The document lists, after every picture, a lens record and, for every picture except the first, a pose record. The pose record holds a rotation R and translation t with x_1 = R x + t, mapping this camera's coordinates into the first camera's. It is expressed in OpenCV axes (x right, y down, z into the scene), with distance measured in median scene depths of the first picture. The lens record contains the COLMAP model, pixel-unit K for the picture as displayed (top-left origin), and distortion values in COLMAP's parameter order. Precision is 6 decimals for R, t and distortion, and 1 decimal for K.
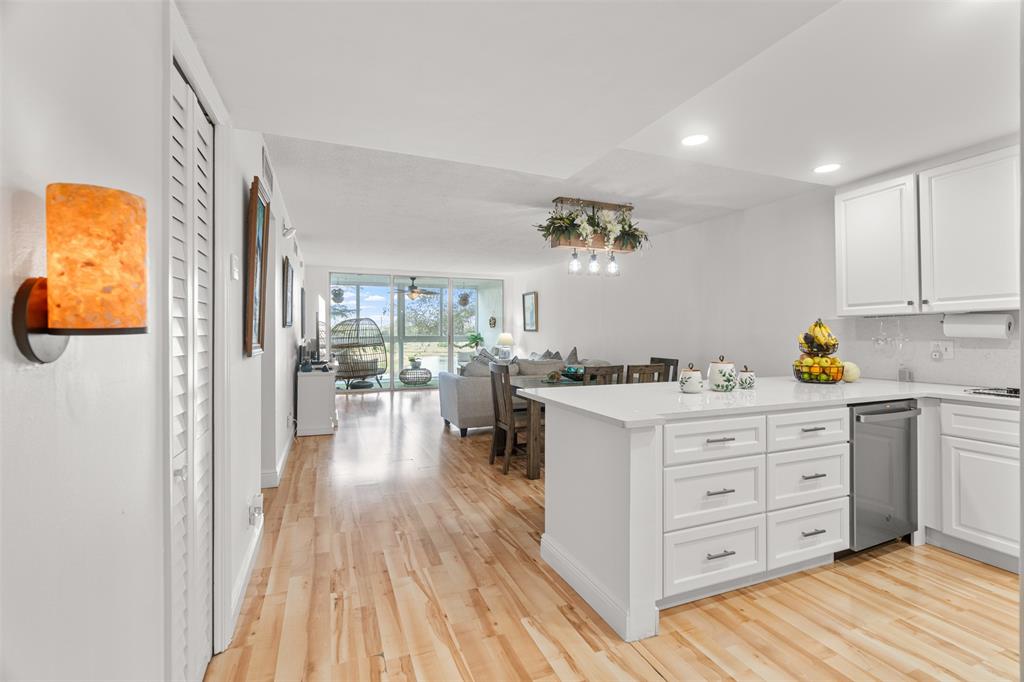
lens RADIAL K [[459.8, 0, 510.9], [0, 459.8, 333.9], [0, 0, 1]] dist [-0.003338, 0.000788]
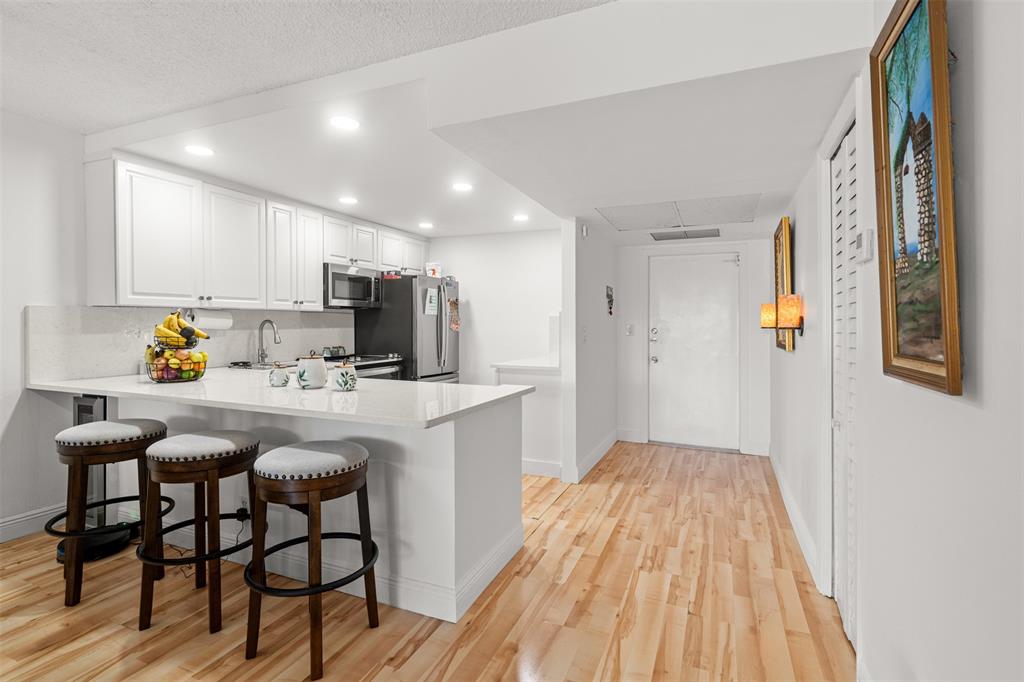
lens RADIAL K [[476.6, 0, 528.4], [0, 476.6, 327.4], [0, 0, 1]] dist [-0.003552, -0.000100]
pose [[-0.722641, -0.006017, 0.691197, -0.398573], [-0.004967, 0.999981, 0.003512, -0.003736], [-0.691205, -0.000896, -0.722658, 1.056325]]
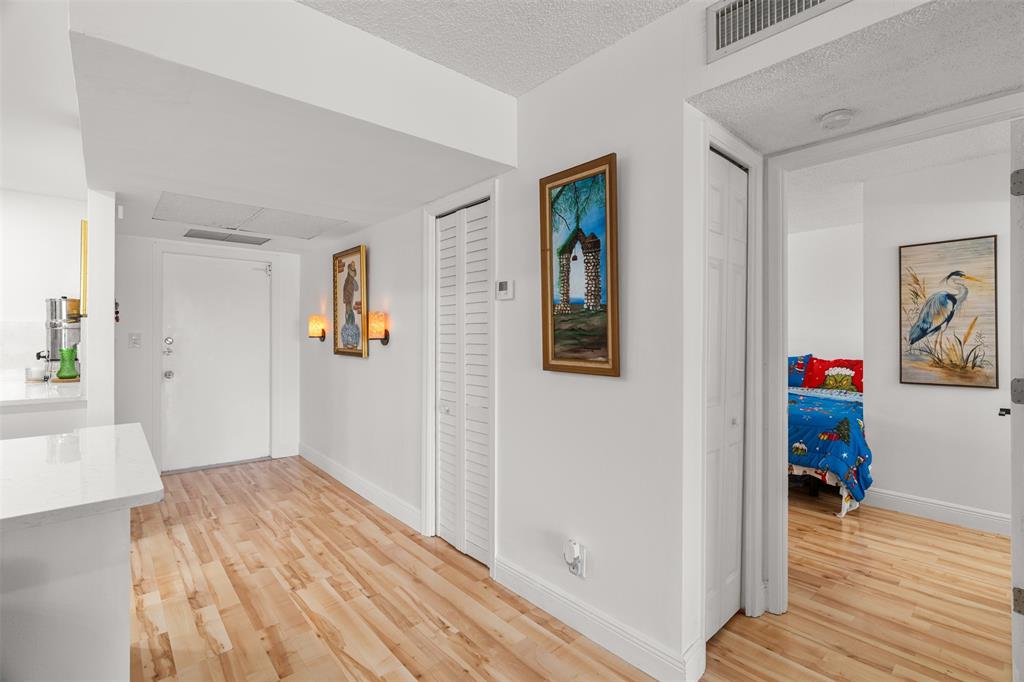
lens RADIAL K [[459.8, 0, 510.9], [0, 459.8, 333.9], [0, 0, 1]] dist [-0.003338, 0.000788]
pose [[-0.941141, -0.004904, -0.337979, -0.108919], [-0.005962, 0.999980, 0.002091, -0.015742], [0.337962, 0.003983, -0.941151, 1.155035]]
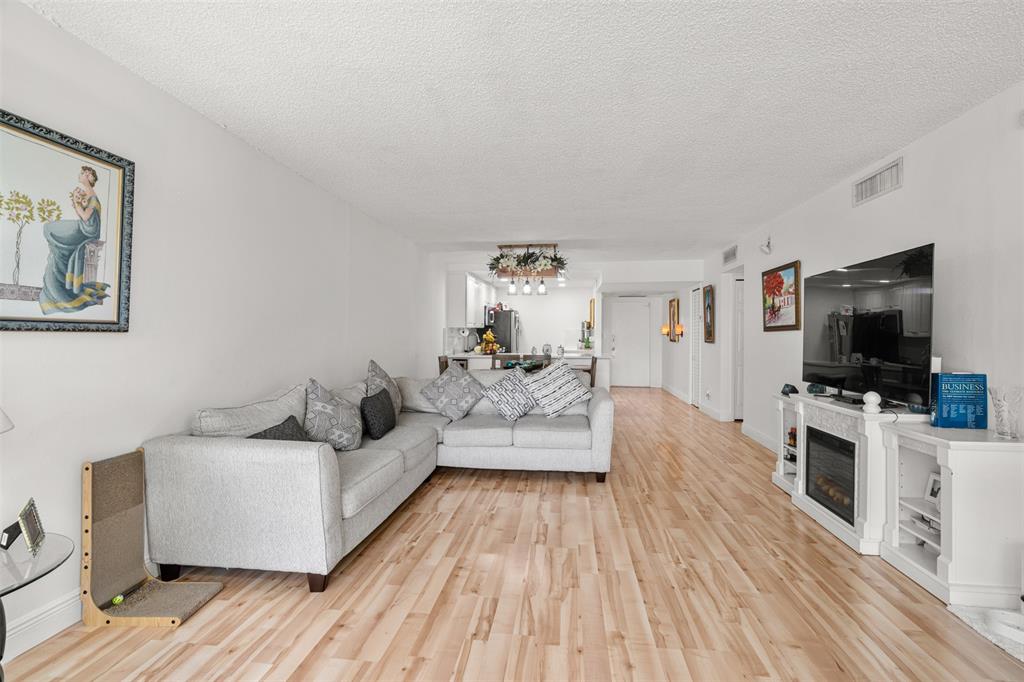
lens RADIAL K [[476.4, 0, 512.0], [0, 476.4, 341.0], [0, 0, 1]] dist [0.000829, 0.000538]
pose [[-0.878265, -0.008838, 0.478093, -0.605741], [-0.000847, 0.999856, 0.016928, -0.010778], [-0.478173, 0.014462, -0.878146, 2.868769]]
